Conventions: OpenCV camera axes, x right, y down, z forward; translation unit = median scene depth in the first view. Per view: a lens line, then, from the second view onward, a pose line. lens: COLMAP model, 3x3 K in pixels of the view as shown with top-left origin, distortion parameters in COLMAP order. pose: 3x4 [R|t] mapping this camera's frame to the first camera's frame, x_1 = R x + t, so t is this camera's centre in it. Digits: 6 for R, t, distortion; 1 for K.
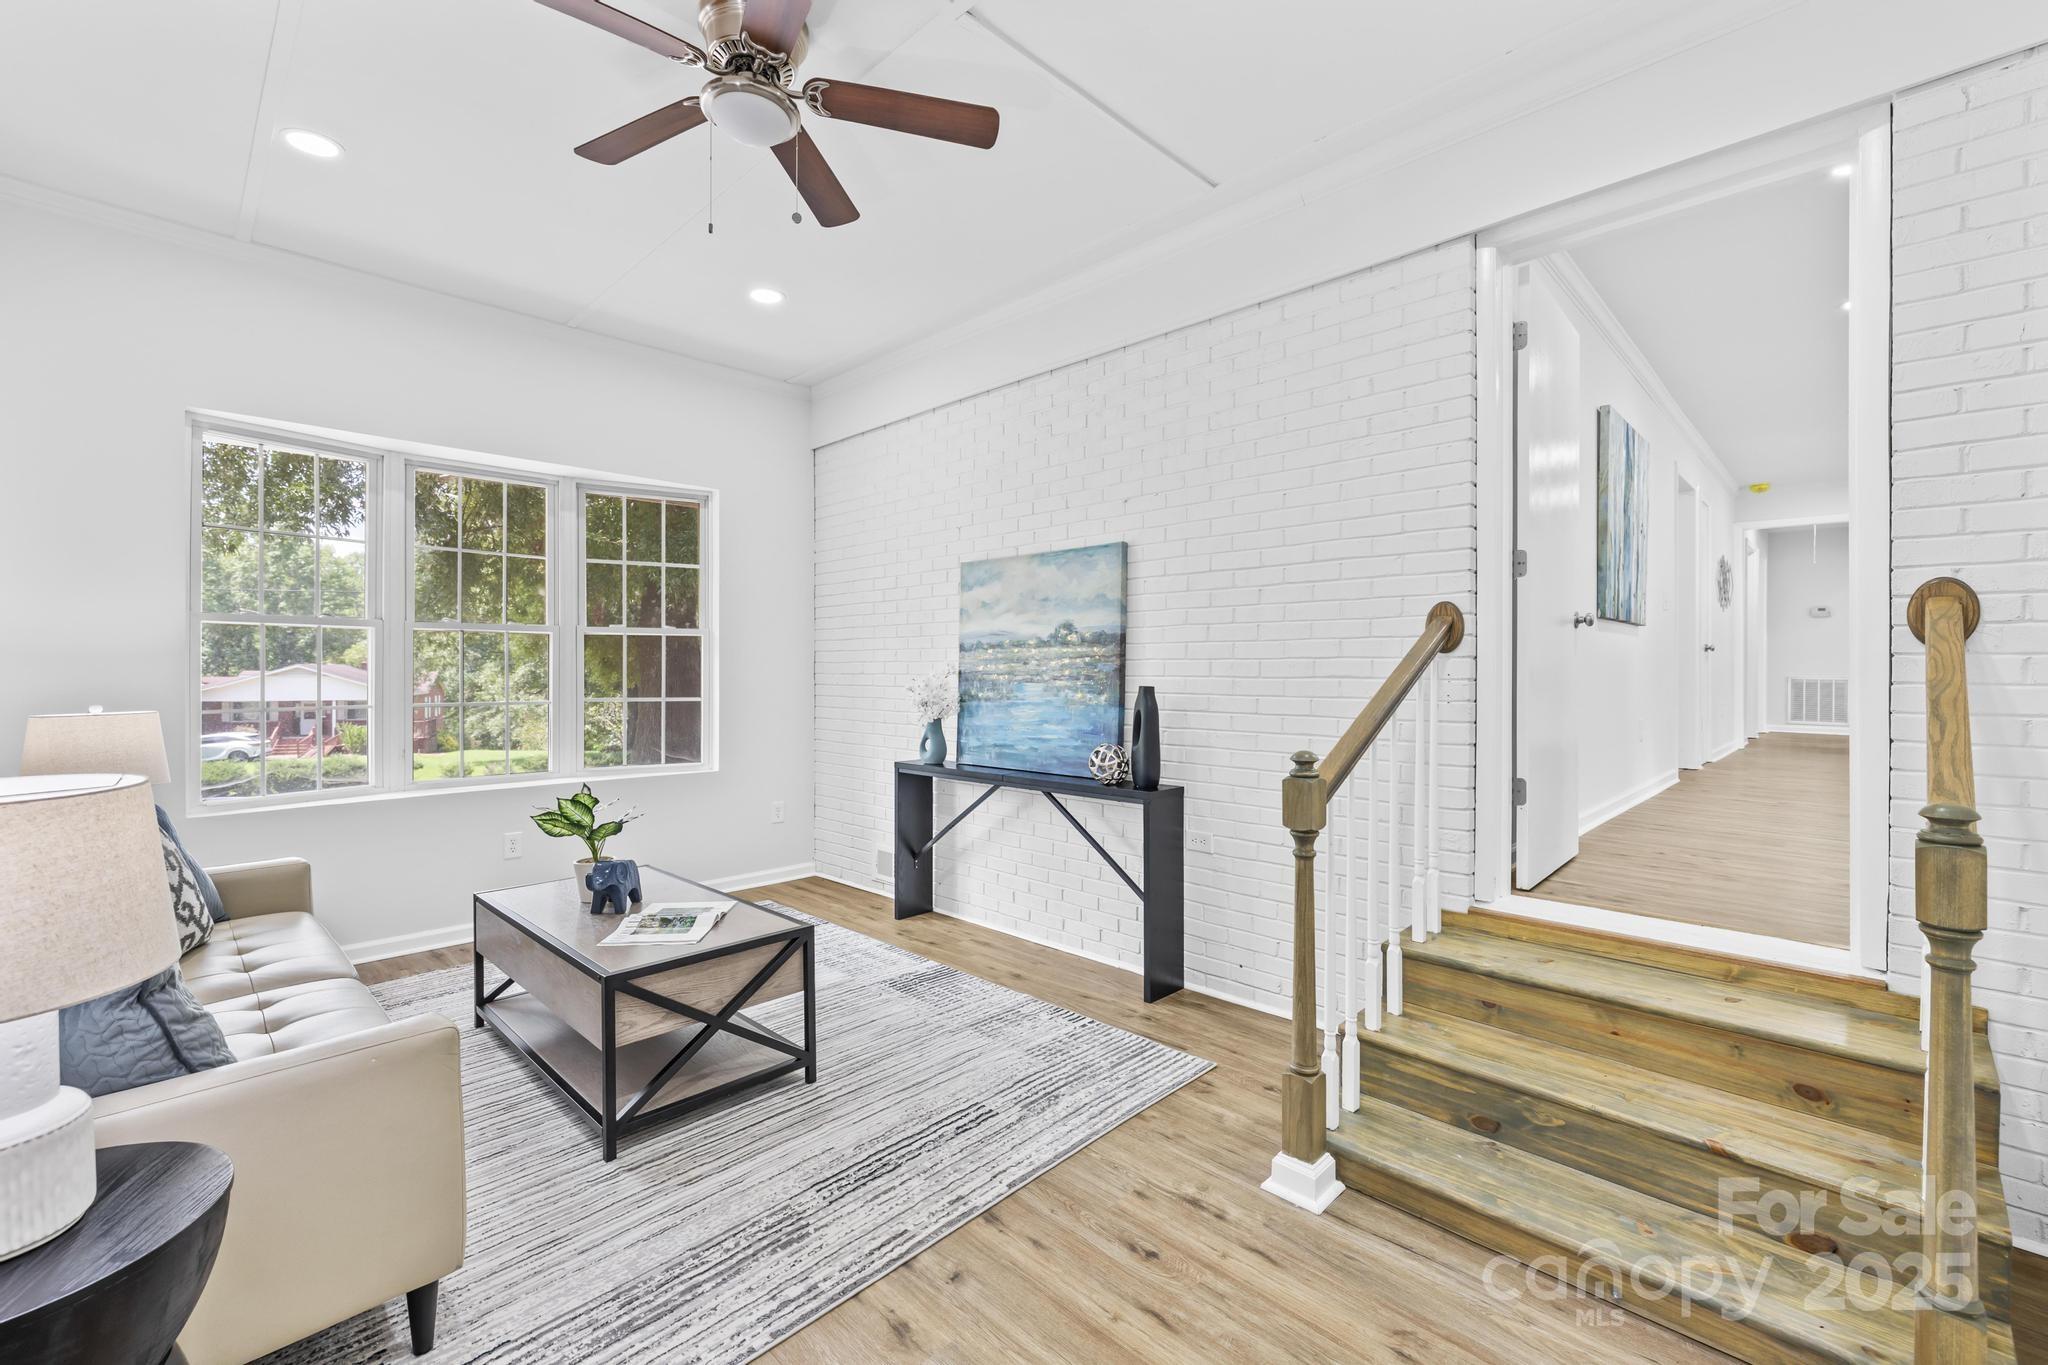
lens RADIAL K [[864.2, 0, 1009.6], [0, 864.2, 673.6], [0, 0, 1]] dist [-0.000017, 0.000517]
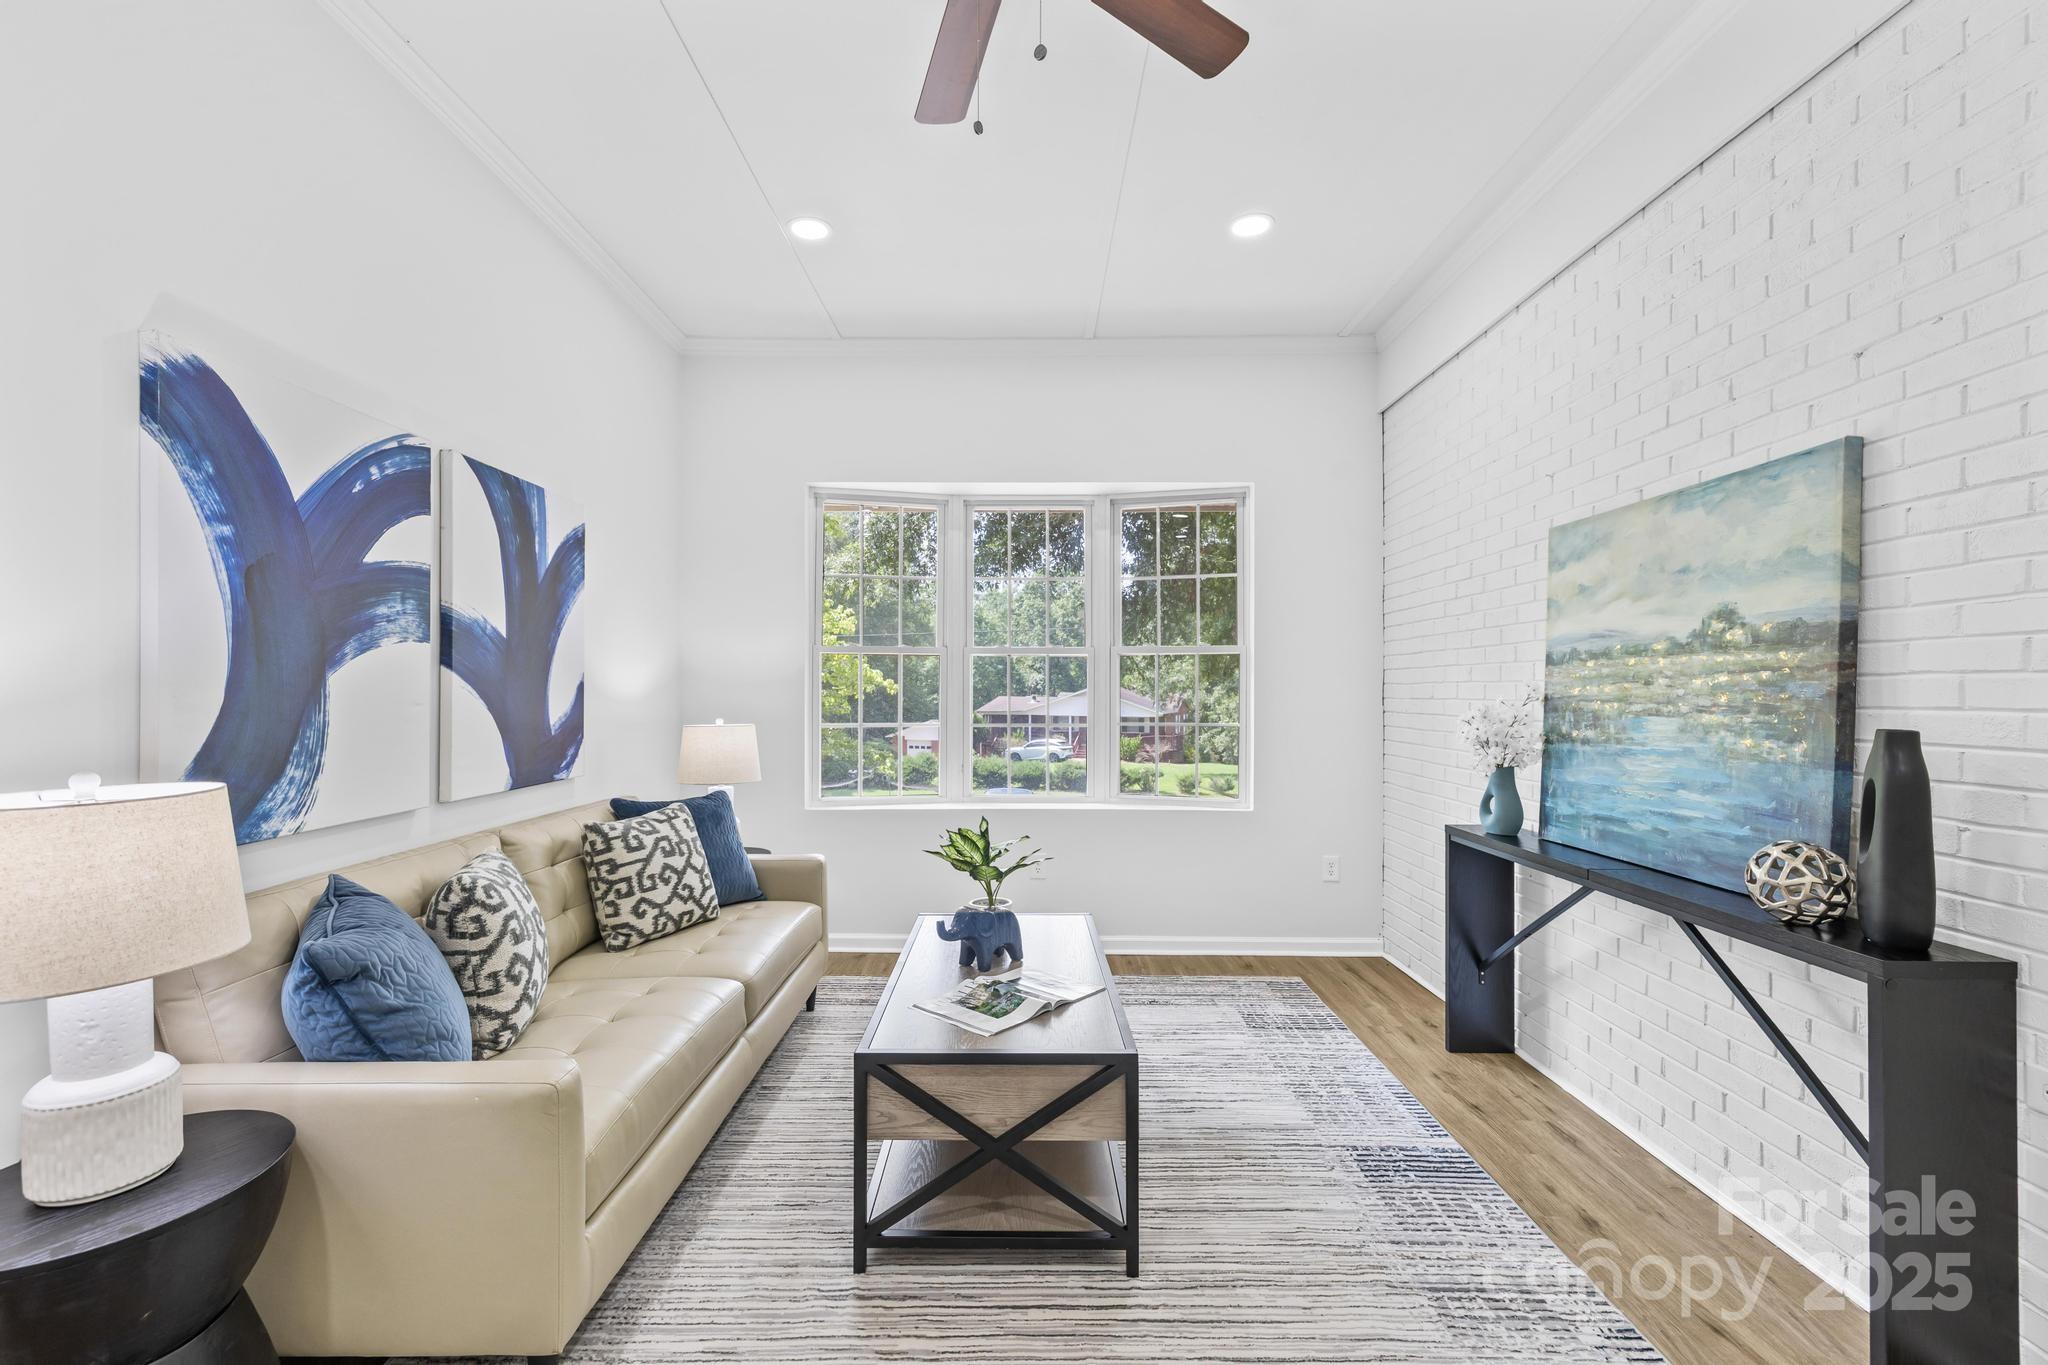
lens RADIAL K [[866.1, 0, 1022.1], [0, 866.1, 689.0], [0, 0, 1]] dist [-0.000266, -0.000414]
pose [[0.698179, -0.000585, -0.715923, 0.148144], [-0.005427, 0.999967, -0.006109, -0.002000], [0.715903, 0.008150, 0.698152, 0.298664]]
